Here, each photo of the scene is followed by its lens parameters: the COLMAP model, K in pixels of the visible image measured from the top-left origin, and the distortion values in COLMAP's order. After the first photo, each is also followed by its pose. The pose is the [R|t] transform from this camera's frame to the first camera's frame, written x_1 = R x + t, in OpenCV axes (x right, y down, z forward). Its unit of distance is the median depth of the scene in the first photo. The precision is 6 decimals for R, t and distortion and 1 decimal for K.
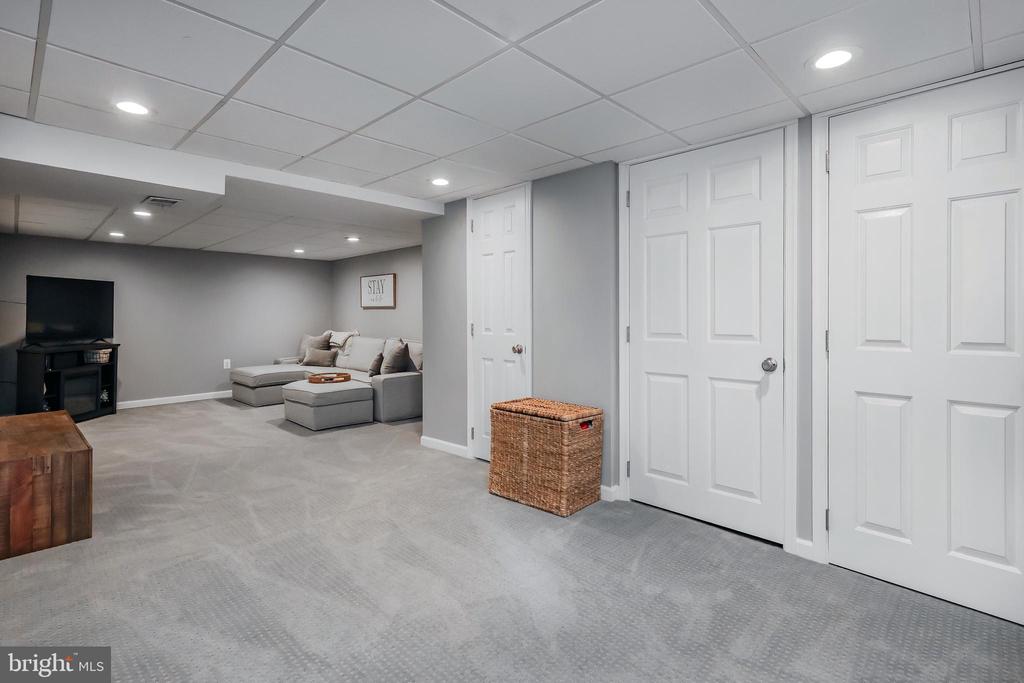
lens RADIAL K [[491.5, 0, 511.4], [0, 491.5, 315.2], [0, 0, 1]] dist [0.003723, 0.000090]
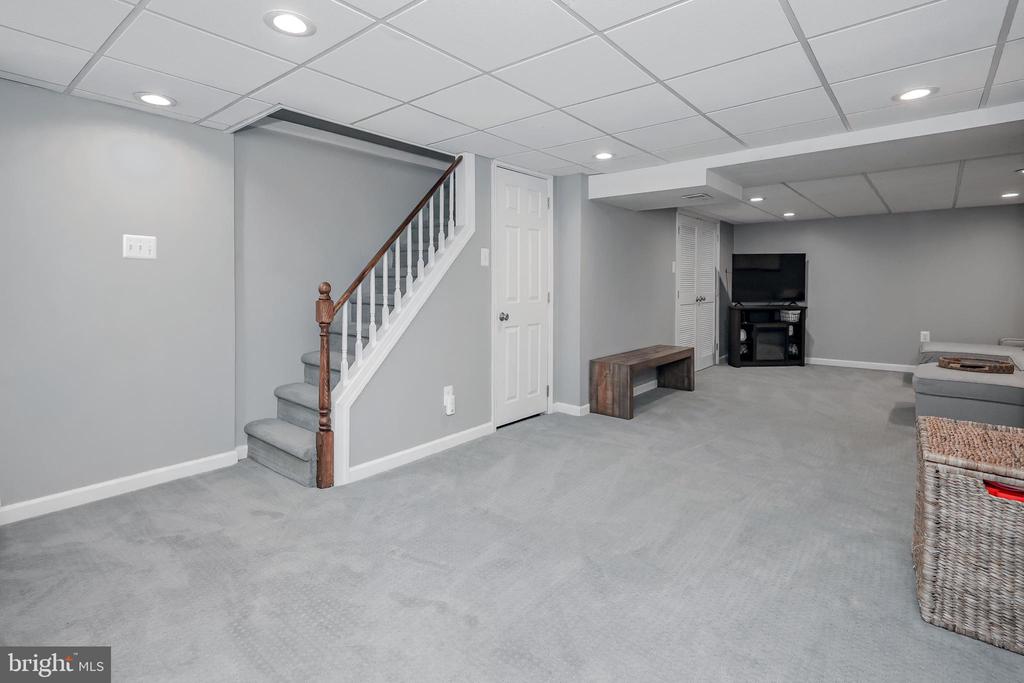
lens RADIAL K [[491.5, 0, 517.9], [0, 491.5, 295.1], [0, 0, 1]] dist [0.003723, 0.000090]
pose [[0.076752, 0.021149, -0.996826, 0.582217], [0.000663, 0.999774, 0.021262, 0.009813], [0.997050, -0.002292, 0.076721, 0.434262]]
